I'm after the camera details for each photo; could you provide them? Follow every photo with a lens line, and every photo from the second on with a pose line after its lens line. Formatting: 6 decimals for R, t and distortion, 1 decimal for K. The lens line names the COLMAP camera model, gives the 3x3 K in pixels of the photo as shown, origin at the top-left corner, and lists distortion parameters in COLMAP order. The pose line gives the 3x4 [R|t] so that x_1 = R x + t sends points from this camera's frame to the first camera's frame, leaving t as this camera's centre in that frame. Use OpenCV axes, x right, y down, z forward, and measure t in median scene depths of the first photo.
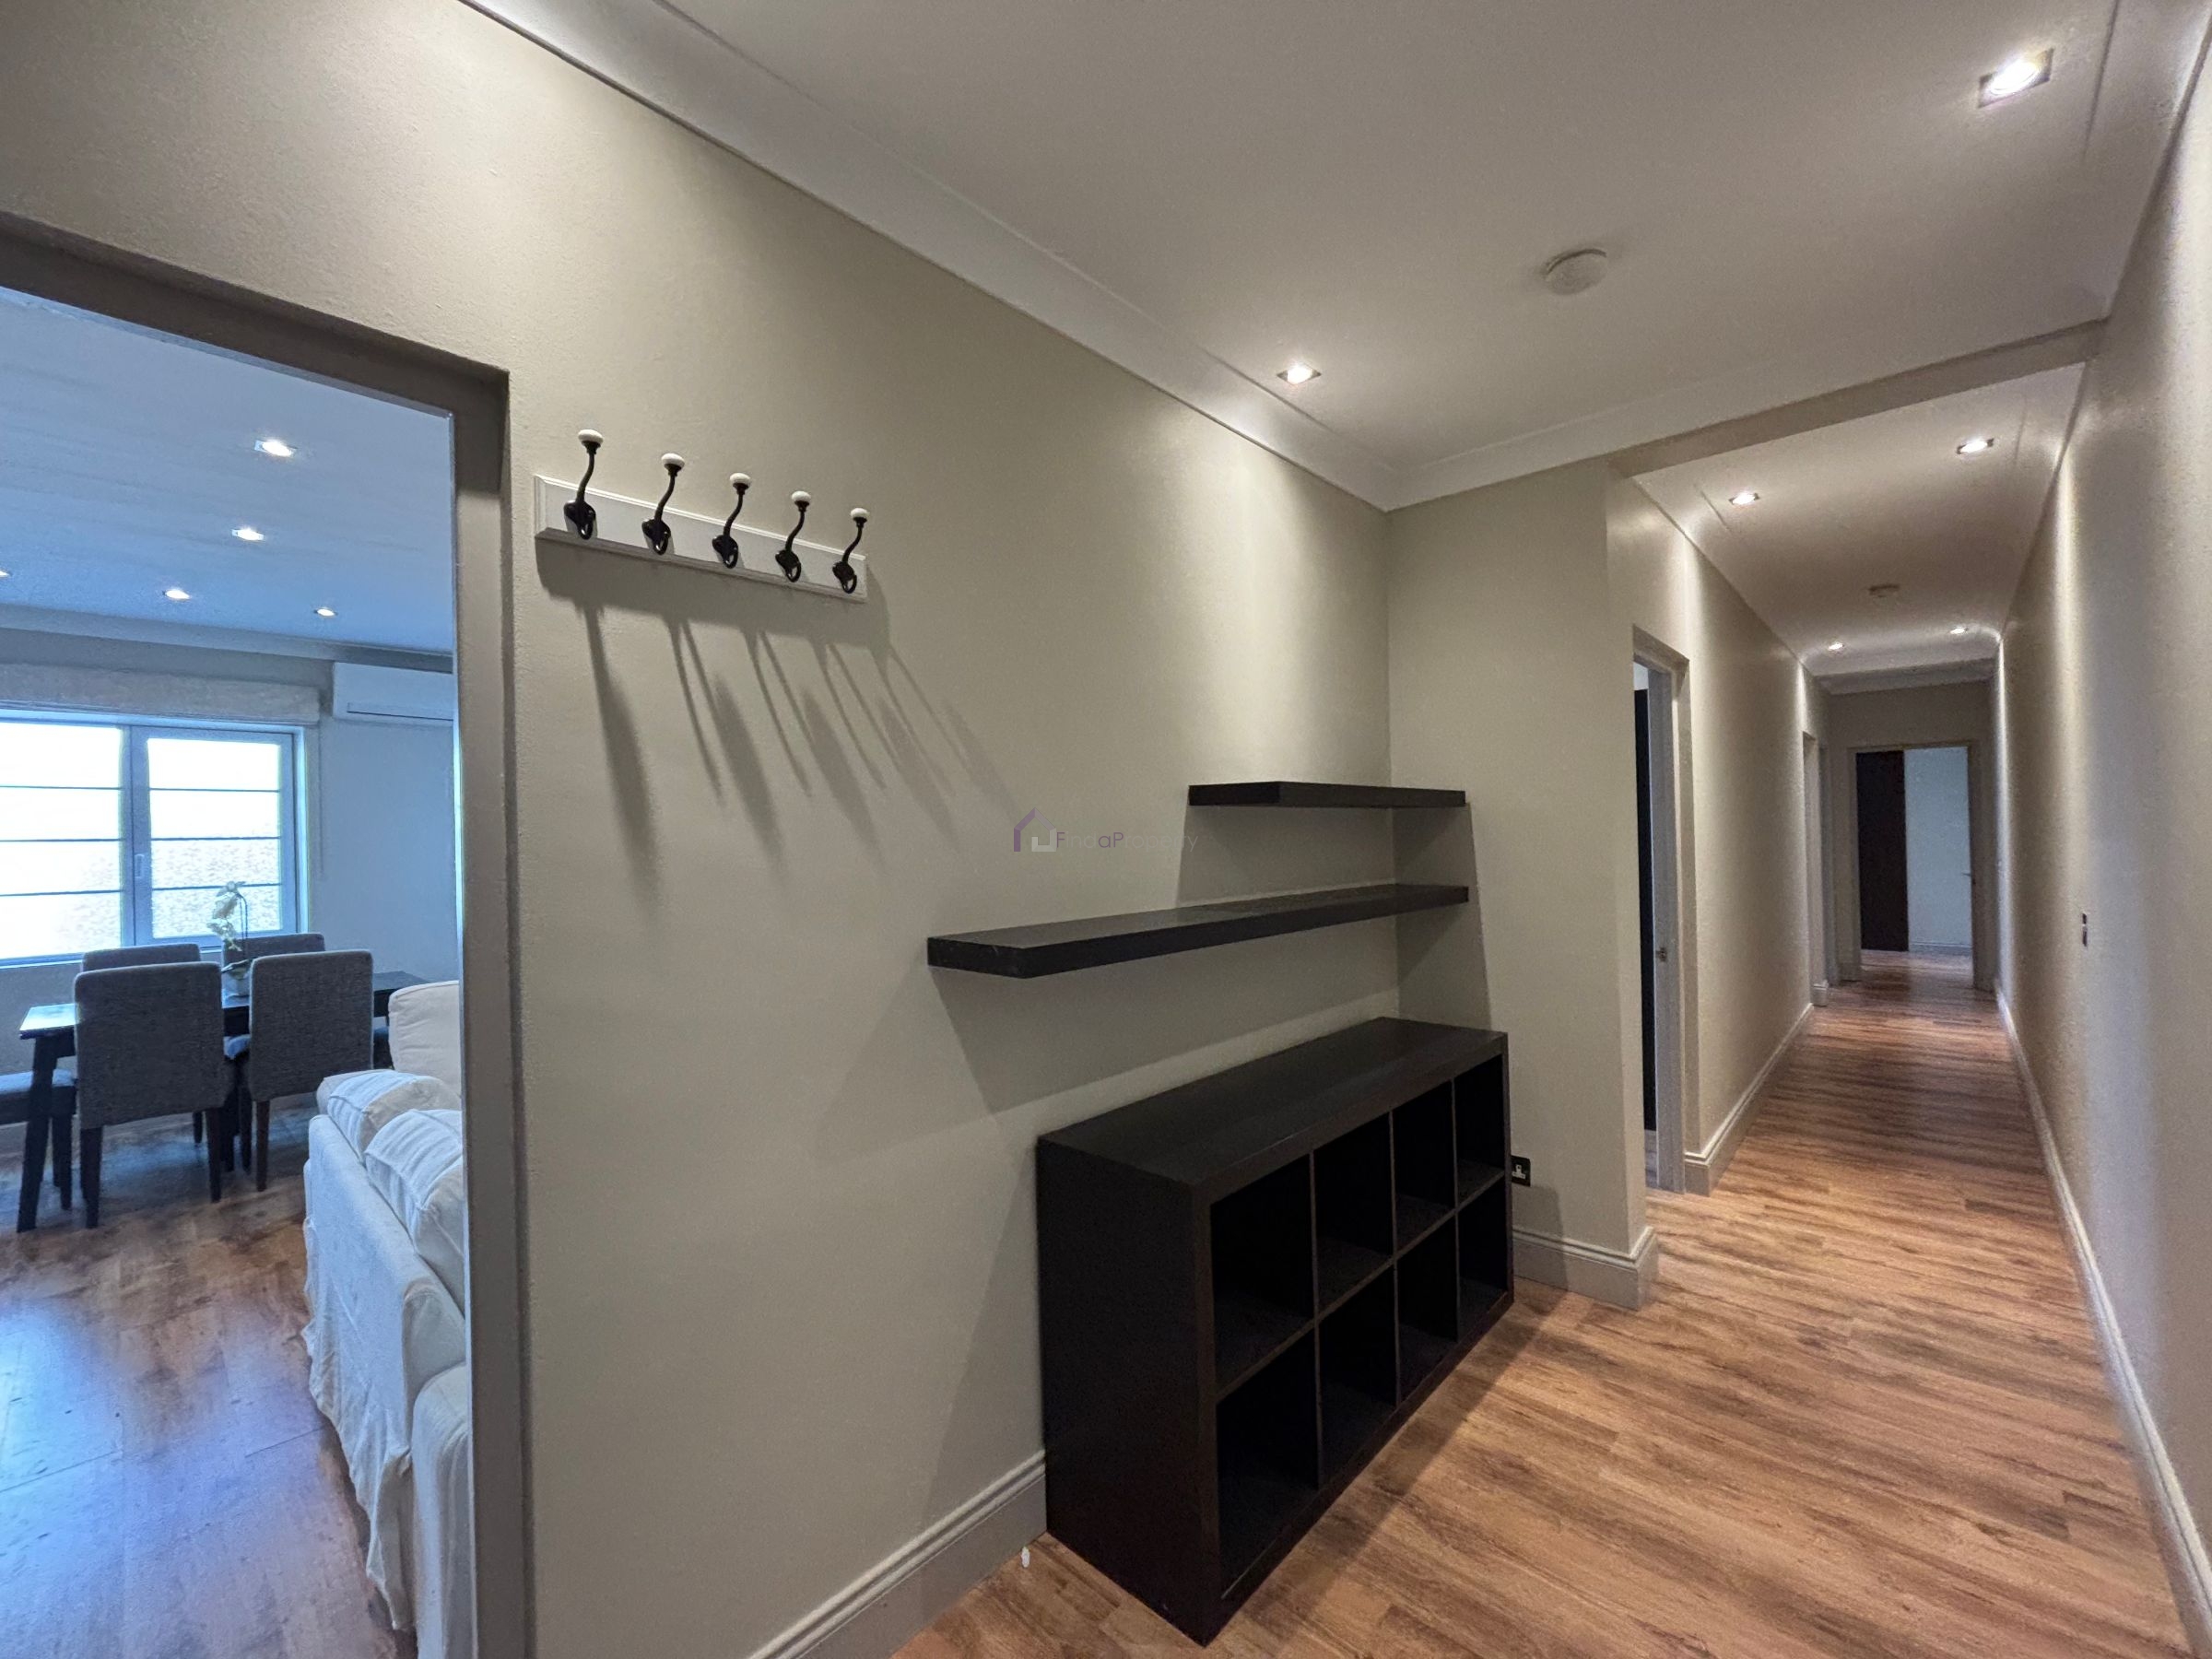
lens RADIAL K [[893.2, 0, 1146.1], [0, 893.2, 813.7], [0, 0, 1]] dist [-0.003523, -0.000140]
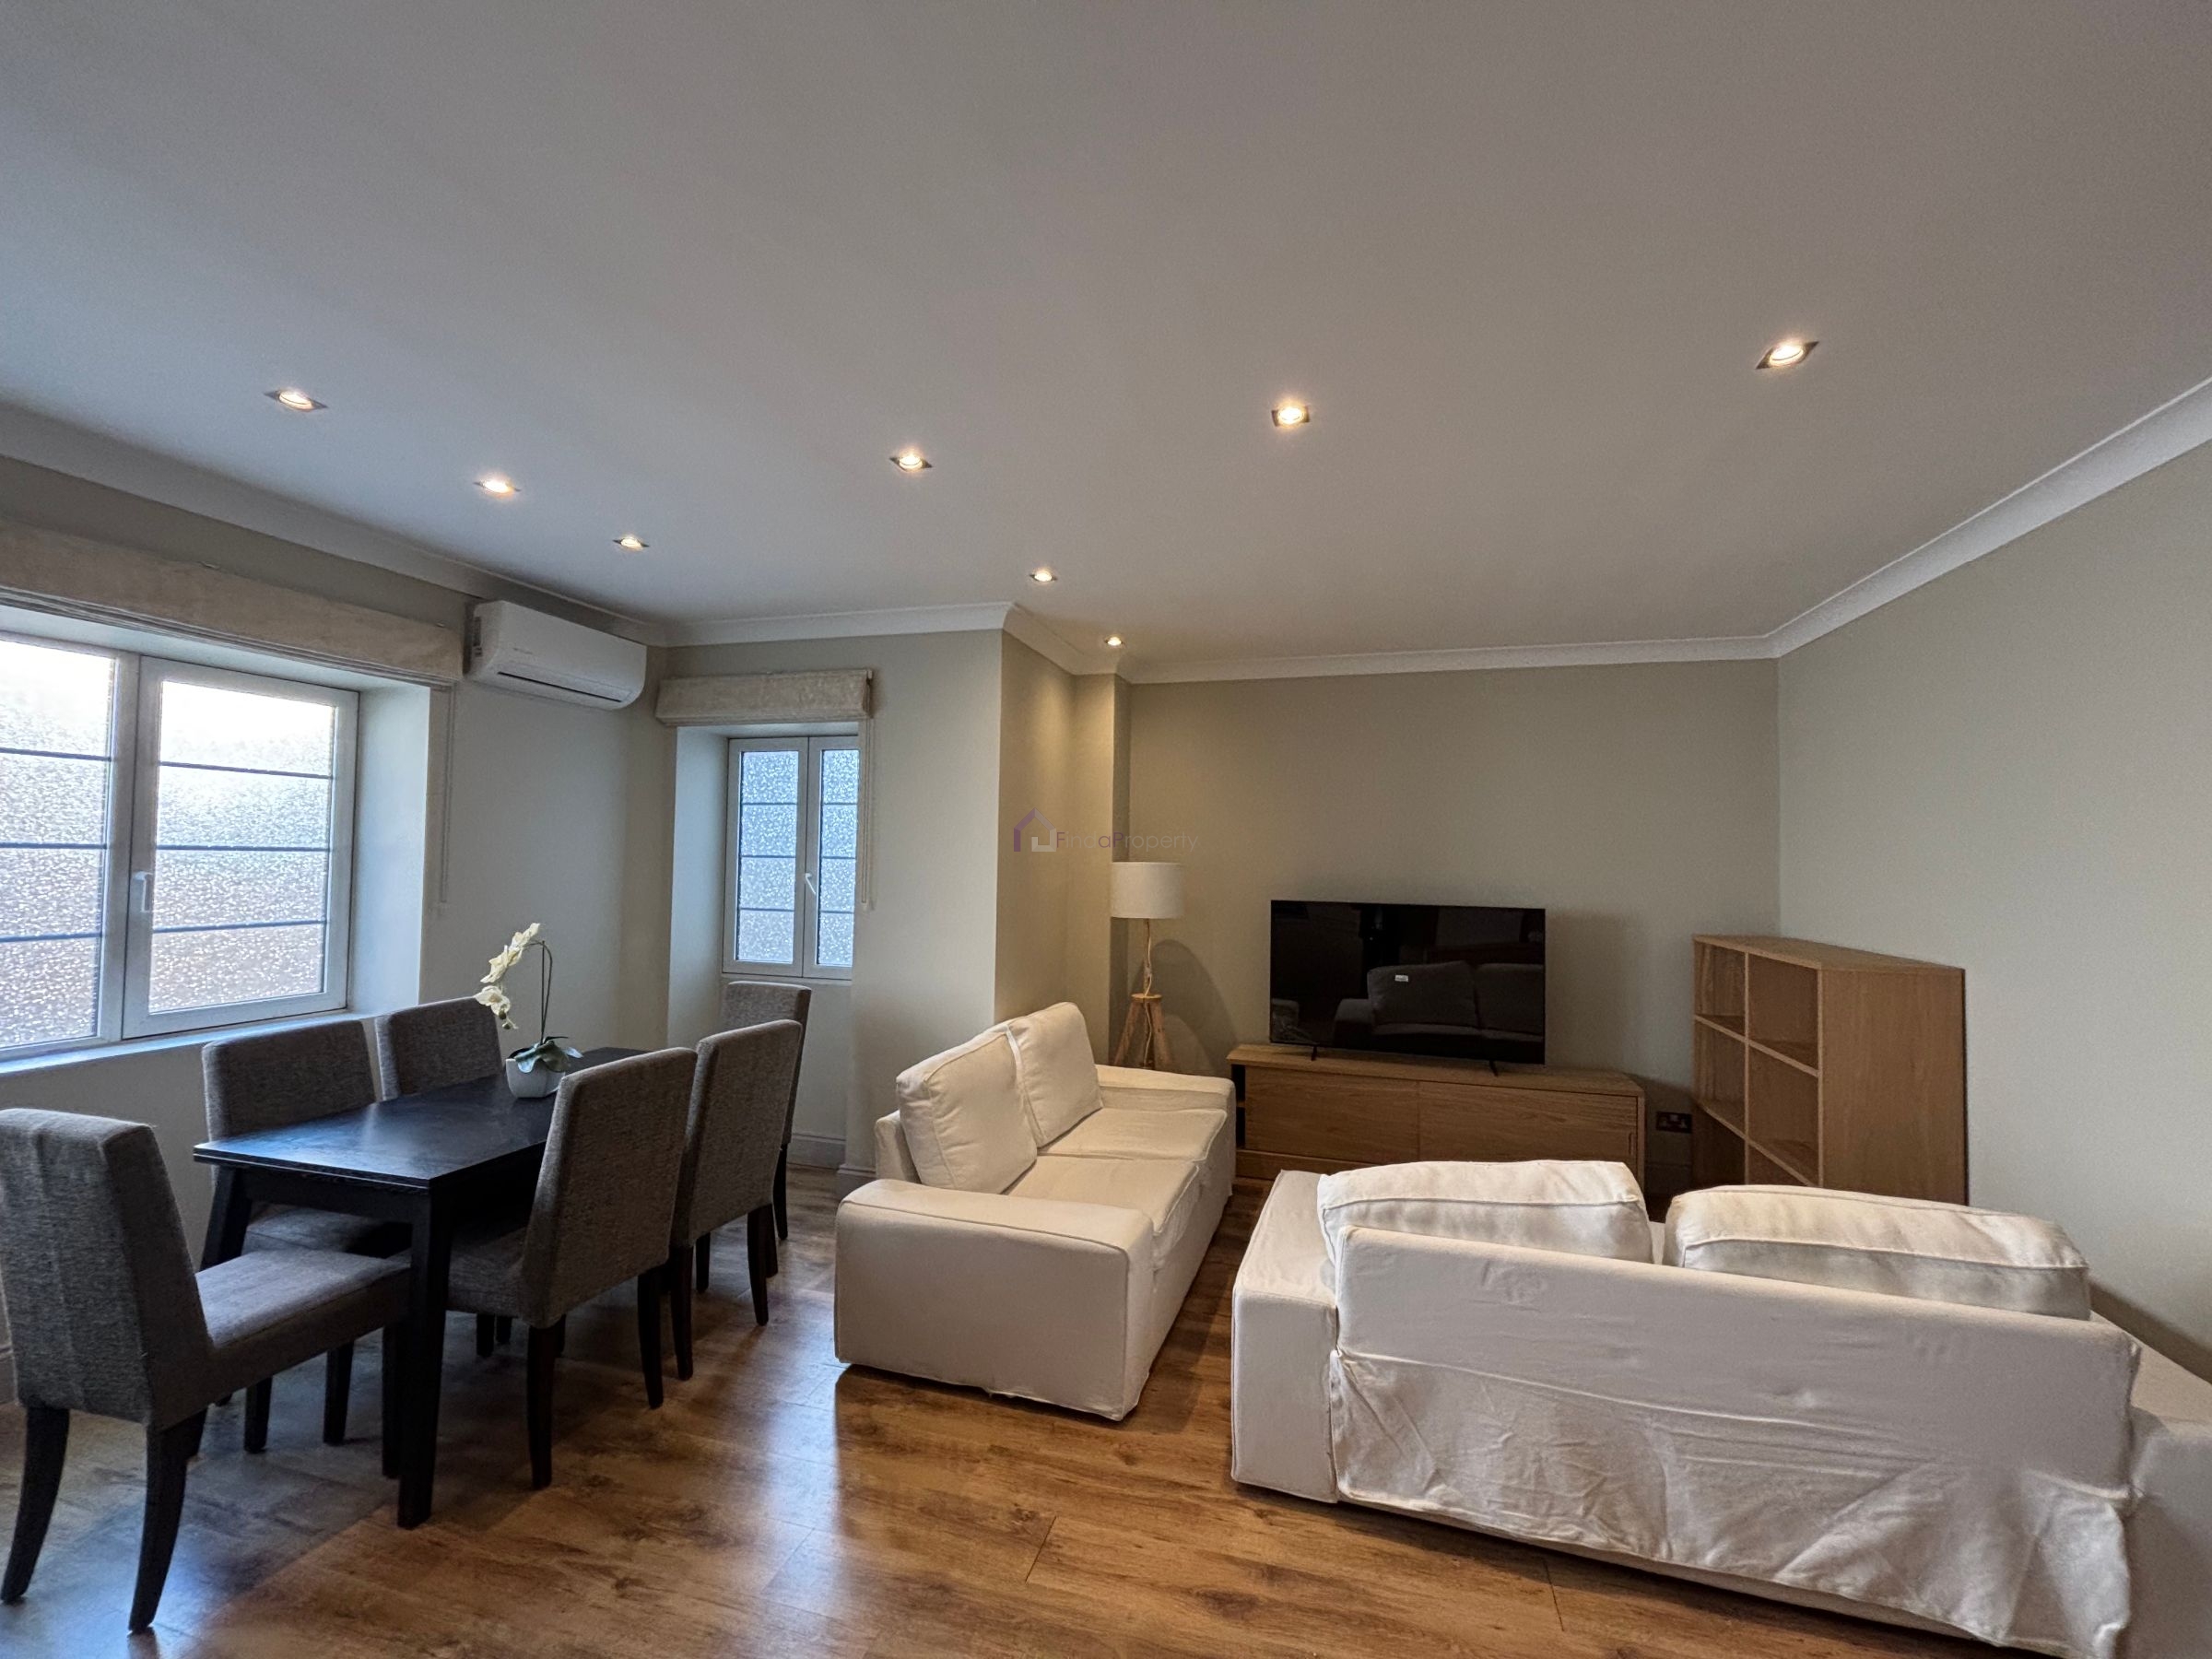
lens RADIAL K [[893.2, 0, 1115.8], [0, 893.2, 829.6], [0, 0, 1]] dist [-0.003523, -0.000140]
pose [[0.901454, 0.054994, 0.429367, -0.792940], [-0.041357, 0.998301, -0.041034, 0.014644], [-0.430894, 0.019233, 0.902198, 0.185881]]
